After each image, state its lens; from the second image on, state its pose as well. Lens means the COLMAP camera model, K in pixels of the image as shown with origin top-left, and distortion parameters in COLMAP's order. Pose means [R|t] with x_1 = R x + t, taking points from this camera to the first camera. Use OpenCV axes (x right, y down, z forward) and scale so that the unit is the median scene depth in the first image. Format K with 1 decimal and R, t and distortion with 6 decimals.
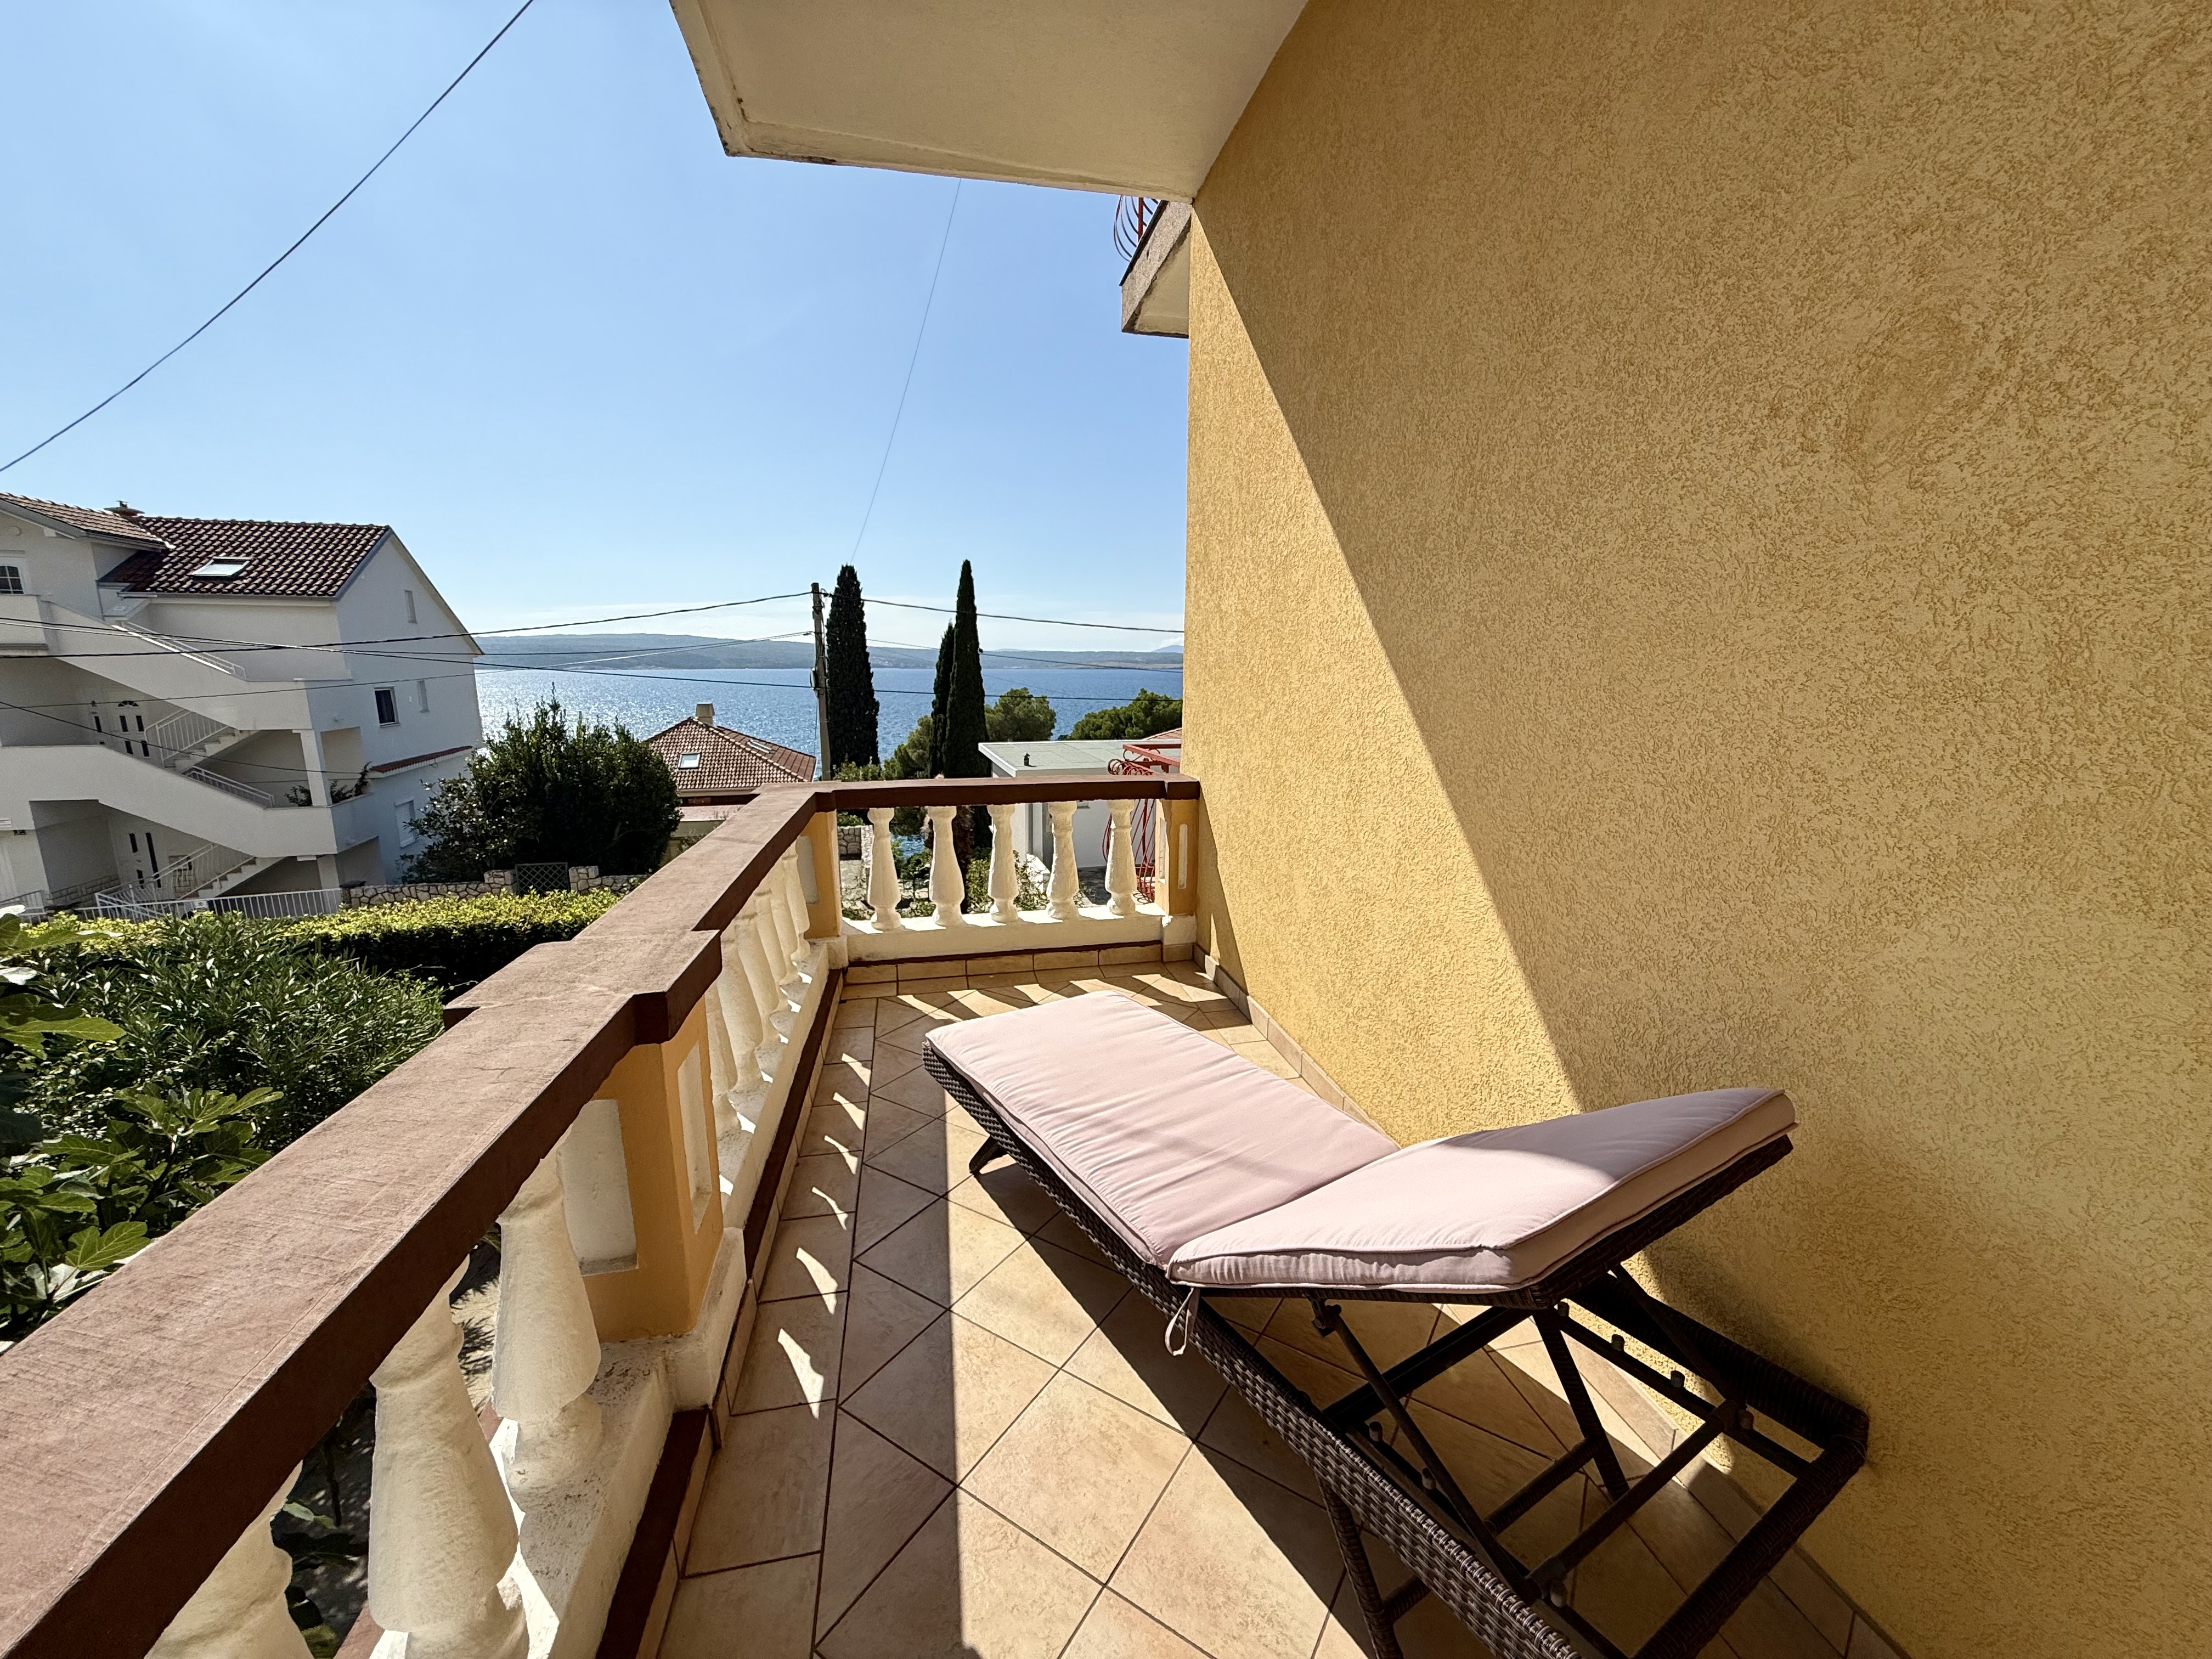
lens RADIAL K [[878.6, 0, 1101.7], [0, 878.6, 821.4], [0, 0, 1]] dist [-0.000423, 0.000211]
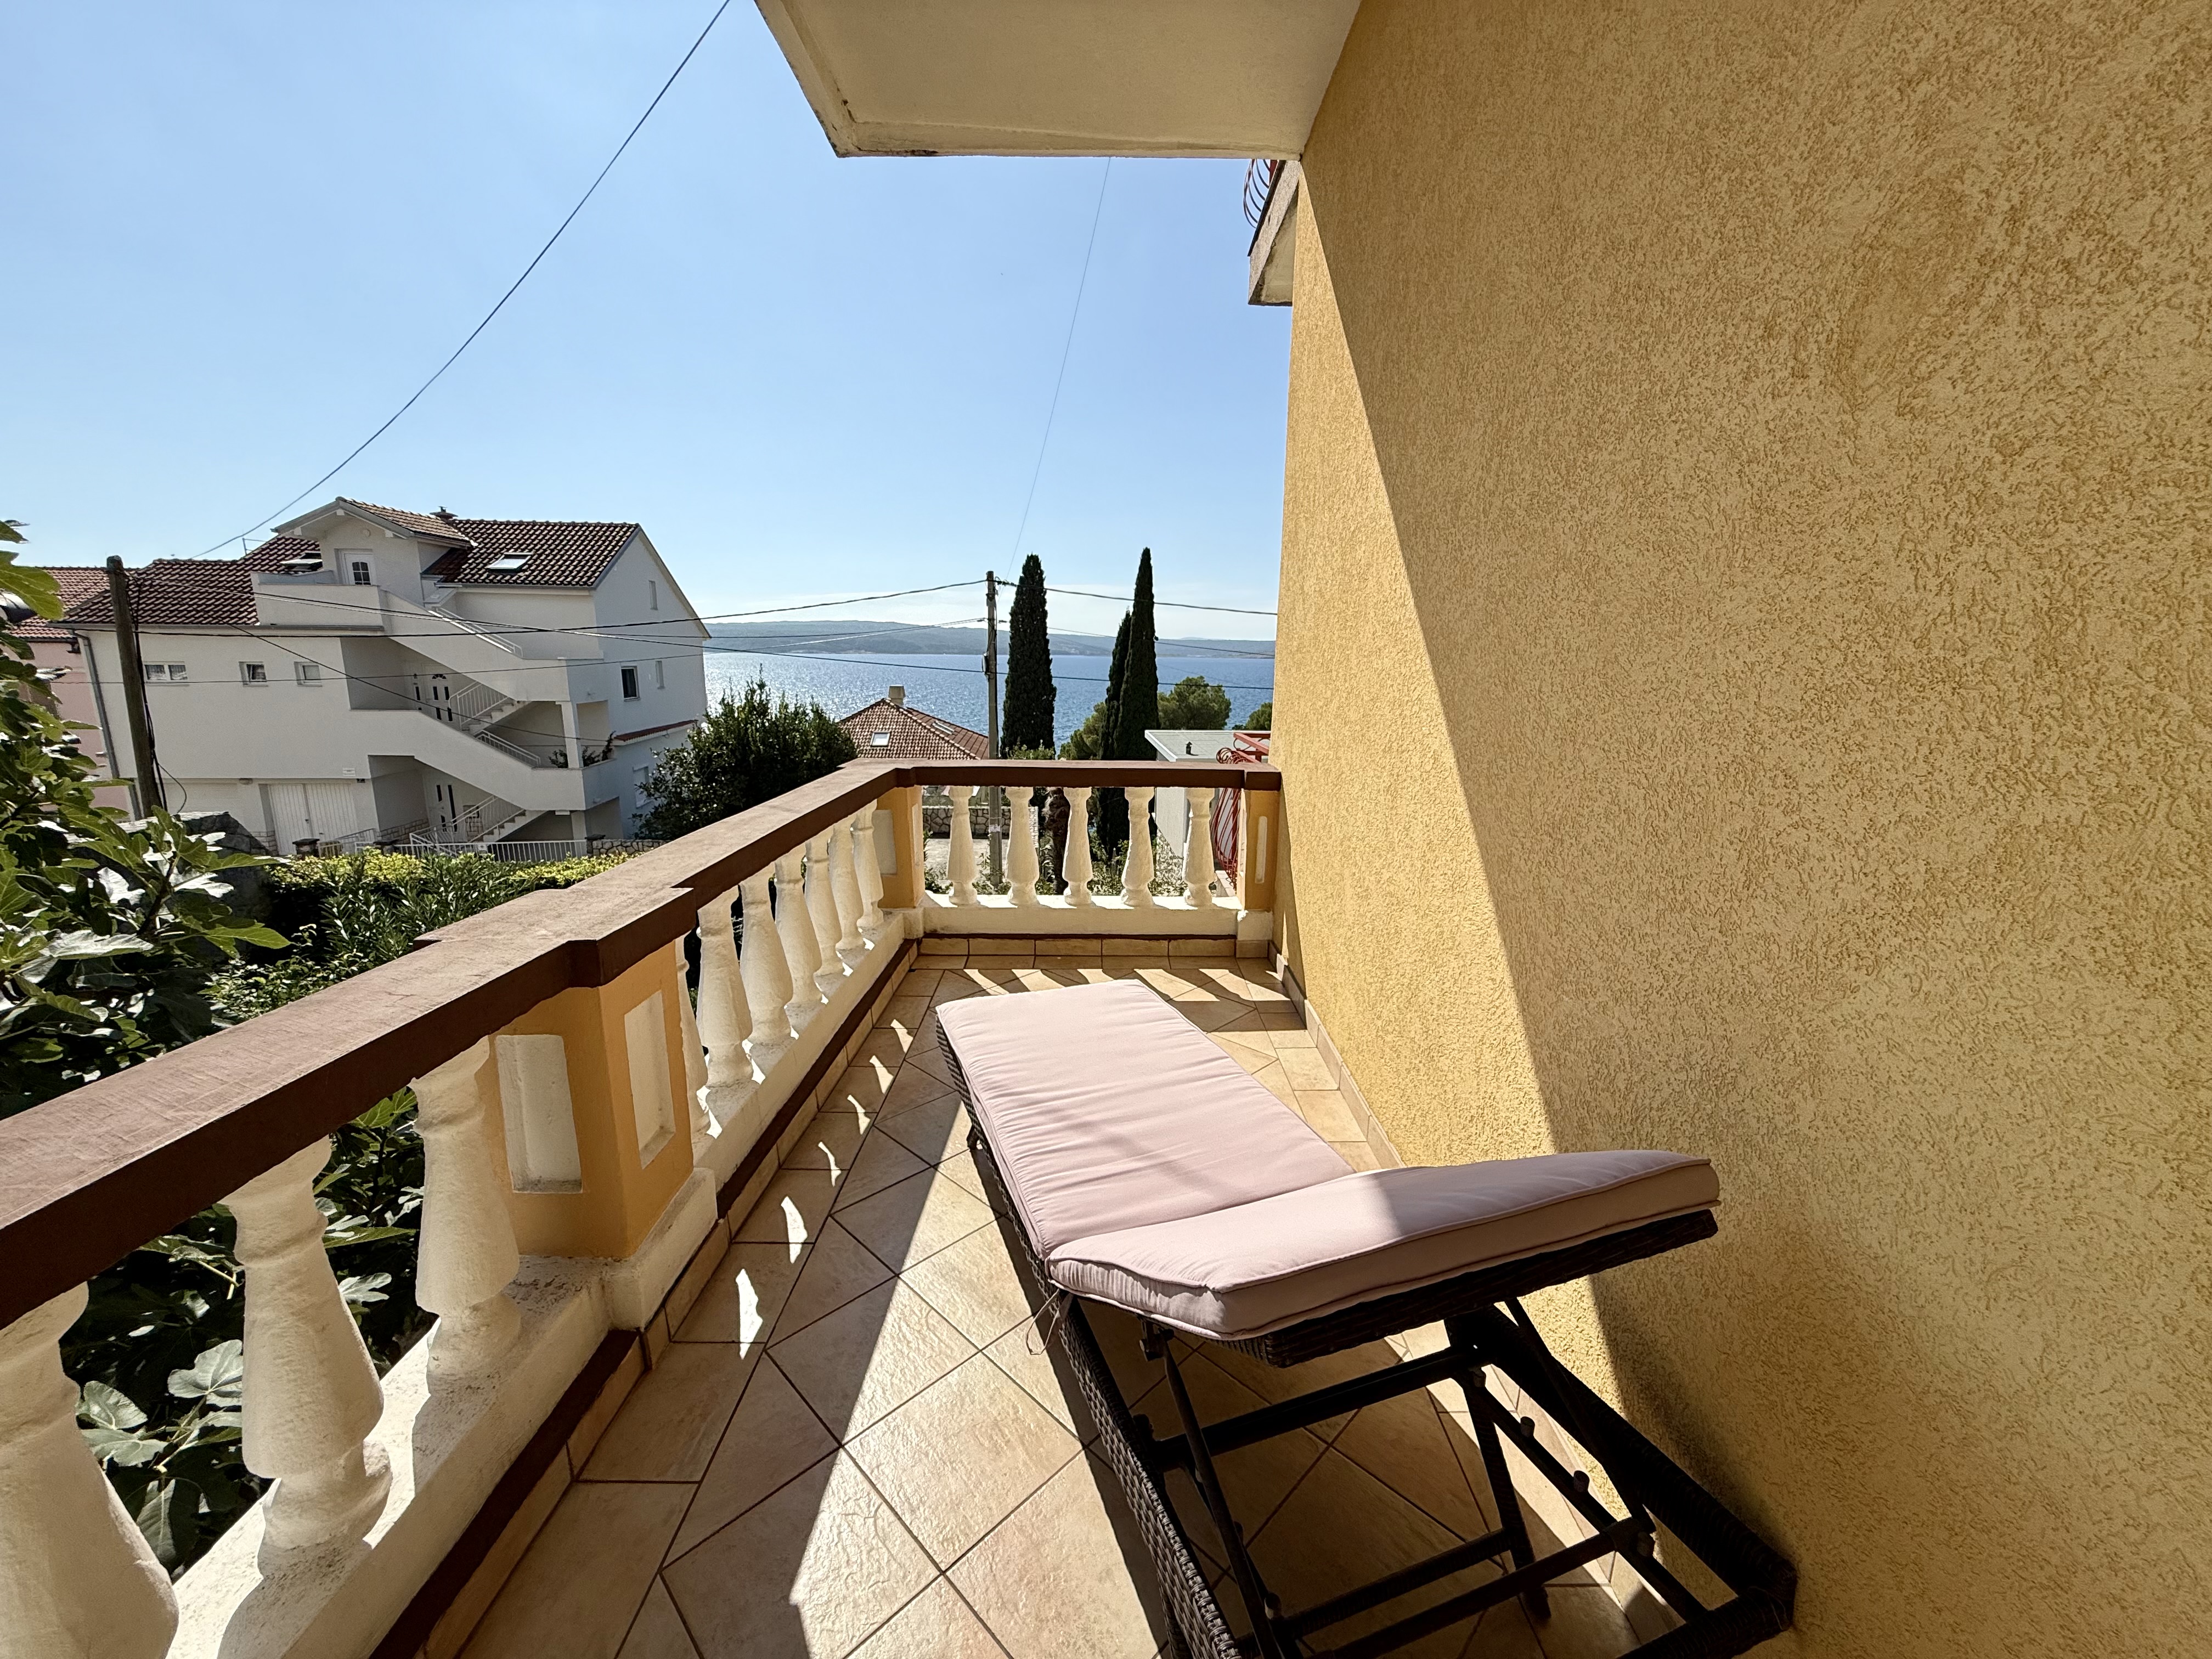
lens RADIAL K [[878.6, 0, 1101.6], [0, 878.6, 821.0], [0, 0, 1]] dist [-0.000423, 0.000211]
pose [[0.979079, 0.049061, -0.197477, 0.271389], [-0.046634, 0.998769, 0.016926, 0.001124], [0.198064, -0.007363, 0.980161, 0.061363]]
